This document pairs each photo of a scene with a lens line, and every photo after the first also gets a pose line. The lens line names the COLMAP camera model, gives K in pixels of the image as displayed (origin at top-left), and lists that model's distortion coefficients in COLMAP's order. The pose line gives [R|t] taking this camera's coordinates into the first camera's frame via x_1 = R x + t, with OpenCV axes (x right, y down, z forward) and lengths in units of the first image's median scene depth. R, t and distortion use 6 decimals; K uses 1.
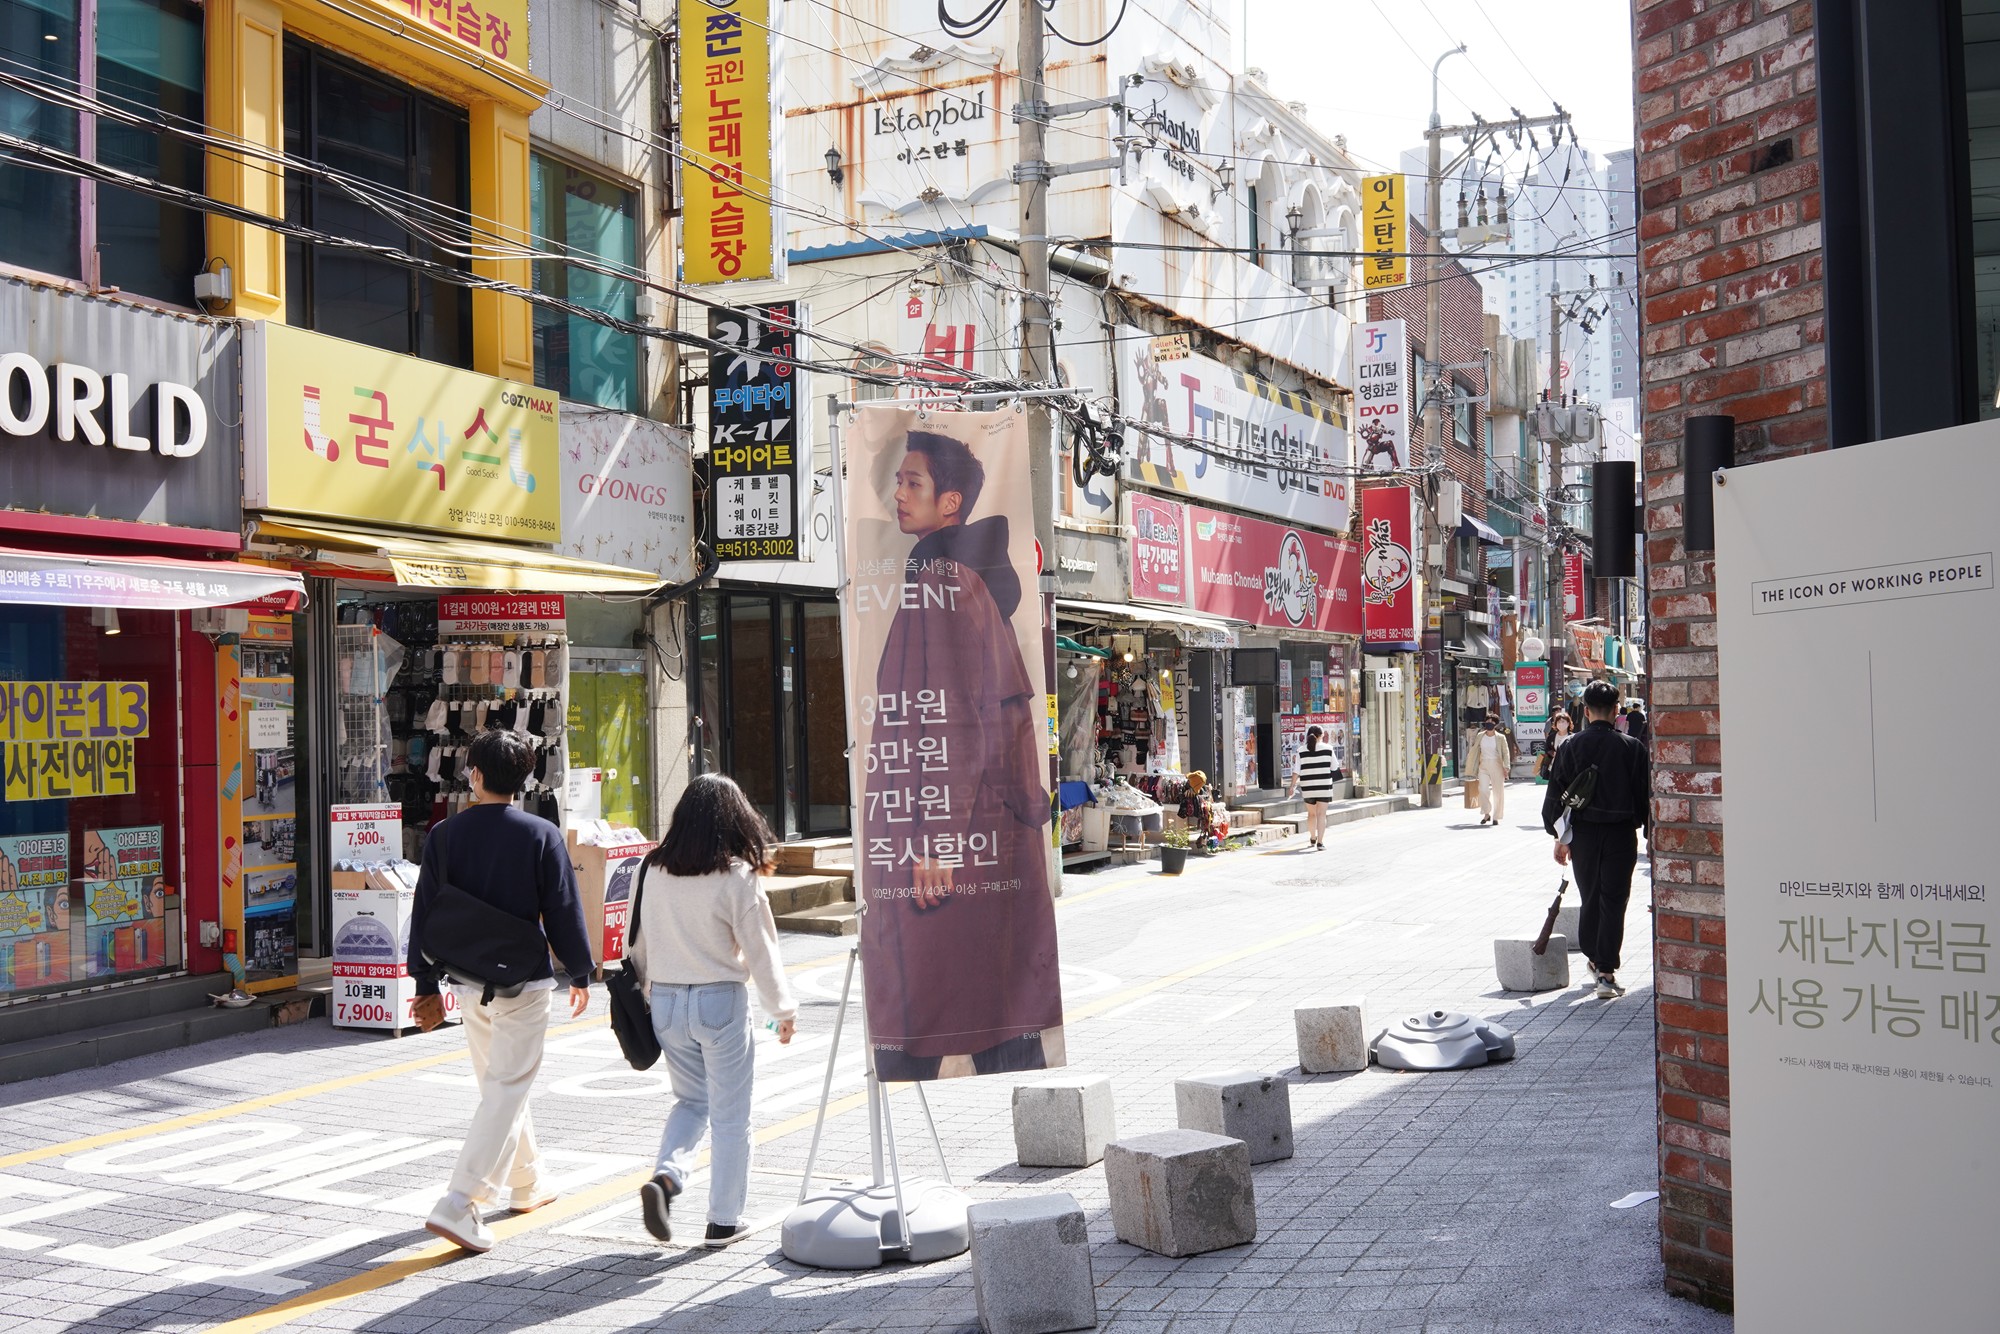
lens RADIAL K [[2088.8, 0, 1000.0], [0, 2088.8, 667.0], [0, 0, 1]] dist [0.001618, 0.000672]
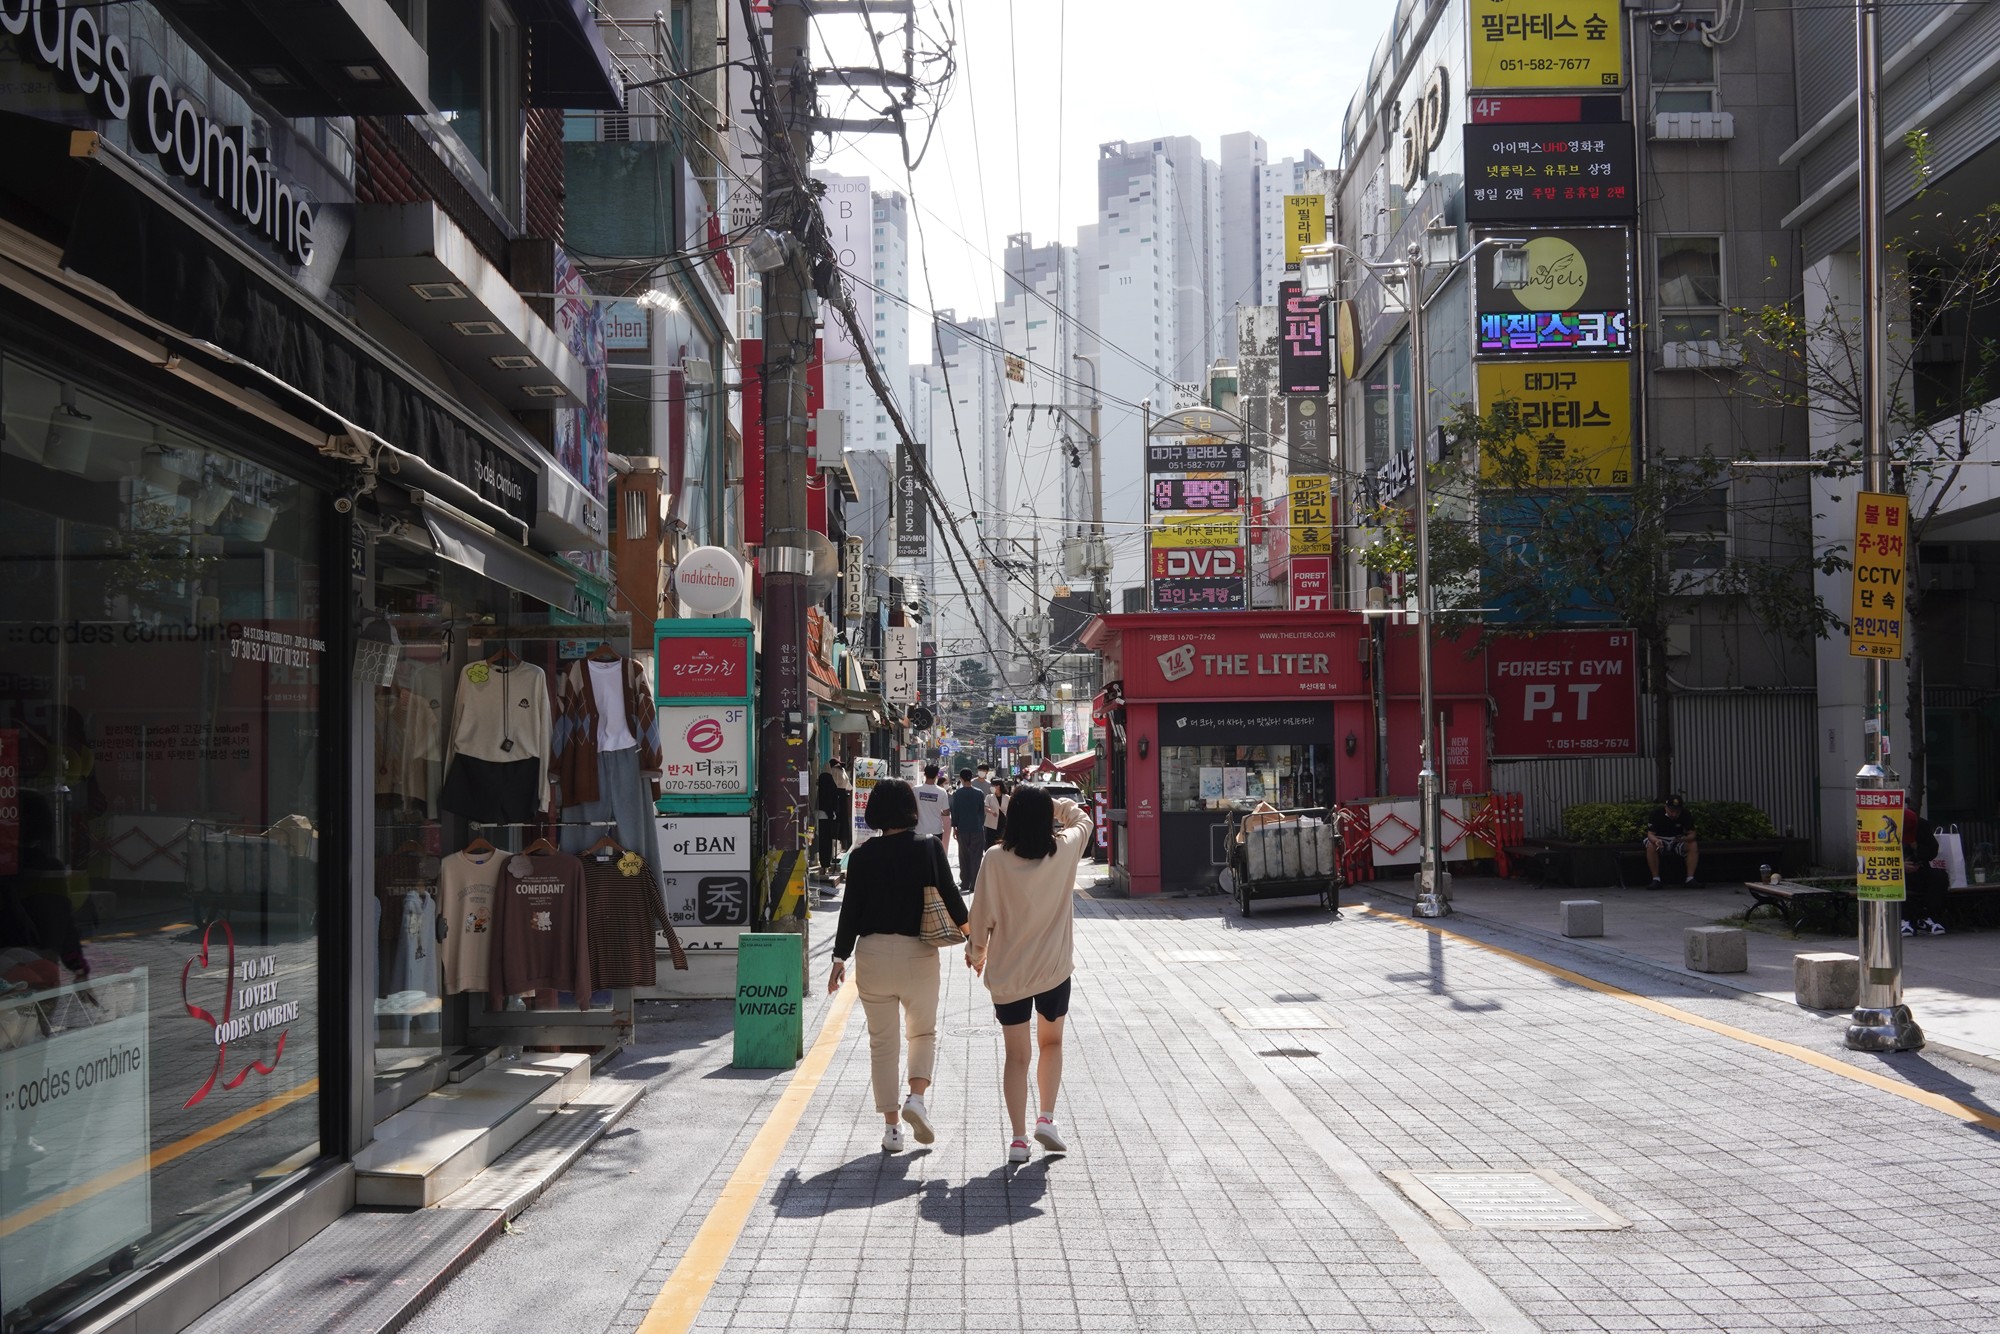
lens RADIAL K [[2088.8, 0, 1000.0], [0, 2088.8, 667.0], [0, 0, 1]] dist [0.001618, 0.000672]
pose [[0.912847, 0.029050, 0.407267, 0.171352], [-0.014635, 0.999153, -0.038467, 0.015926], [-0.408039, 0.029154, 0.912499, 0.712504]]
